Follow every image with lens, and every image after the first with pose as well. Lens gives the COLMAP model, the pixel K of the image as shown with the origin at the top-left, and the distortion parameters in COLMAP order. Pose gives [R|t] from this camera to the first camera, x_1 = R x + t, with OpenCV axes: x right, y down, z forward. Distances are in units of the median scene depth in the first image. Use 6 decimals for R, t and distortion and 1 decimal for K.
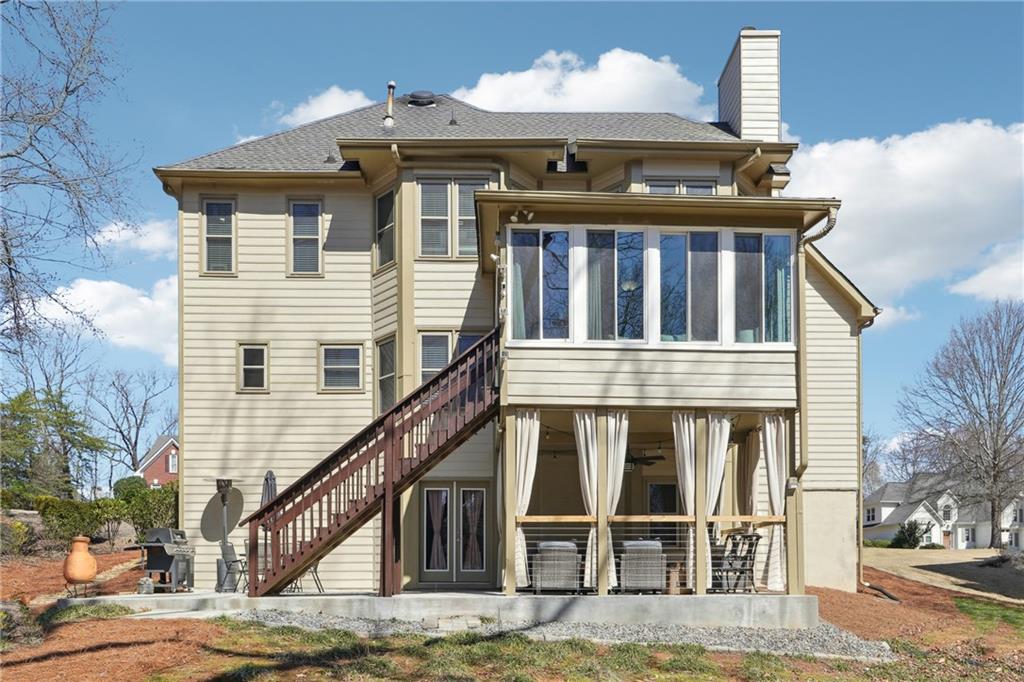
lens RADIAL K [[775.4, 0, 515.0], [0, 775.4, 338.1], [0, 0, 1]] dist [-0.007622, 0.000515]
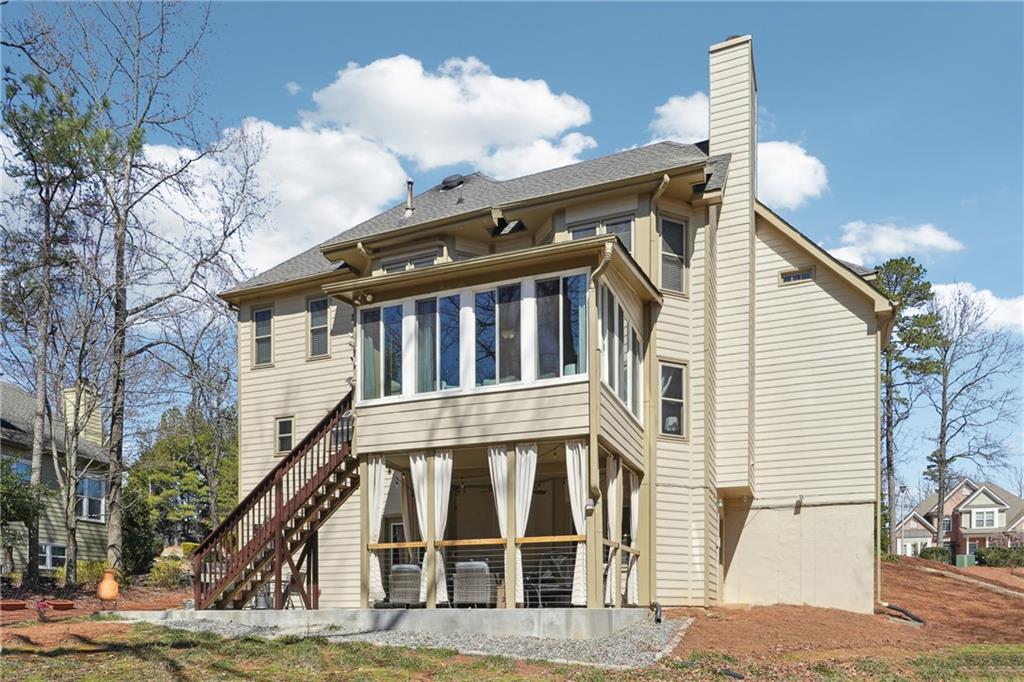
lens RADIAL K [[775.4, 0, 508.8], [0, 775.4, 351.3], [0, 0, 1]] dist [-0.007622, 0.000515]
pose [[0.904941, -0.137326, -0.402769, 0.683010], [0.126934, 0.990519, -0.052527, 0.017816], [0.406164, -0.003591, 0.913793, -0.028931]]
